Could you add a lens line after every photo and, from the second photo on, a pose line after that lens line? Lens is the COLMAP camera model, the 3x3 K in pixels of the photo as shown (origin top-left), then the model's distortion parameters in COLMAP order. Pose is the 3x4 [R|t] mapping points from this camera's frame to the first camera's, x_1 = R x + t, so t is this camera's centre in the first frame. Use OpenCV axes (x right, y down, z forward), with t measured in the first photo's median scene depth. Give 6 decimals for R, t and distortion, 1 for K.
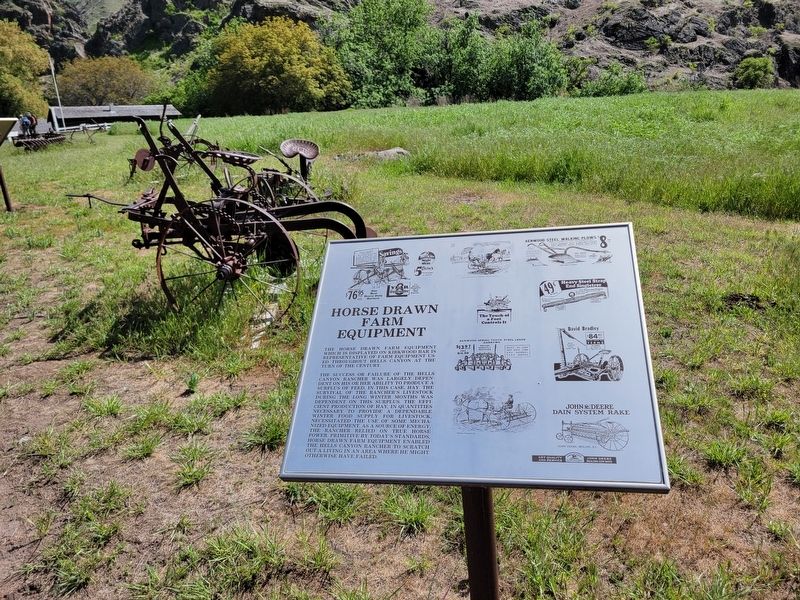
lens RADIAL K [[594.1, 0, 400.0], [0, 594.1, 300.0], [0, 0, 1]] dist [0.033225, -0.032239]
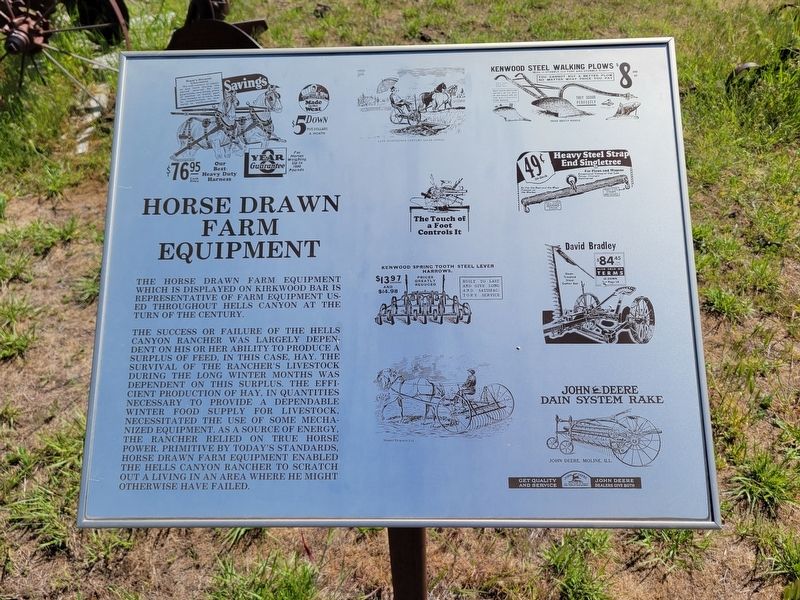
lens RADIAL K [[594.1, 0, 400.0], [0, 594.1, 300.0], [0, 0, 1]] dist [0.033225, -0.032239]
pose [[0.980908, -0.065565, 0.183086, 0.010615], [-0.009030, 0.925083, 0.379657, -0.114867], [-0.194262, -0.374062, 0.906830, 0.444776]]
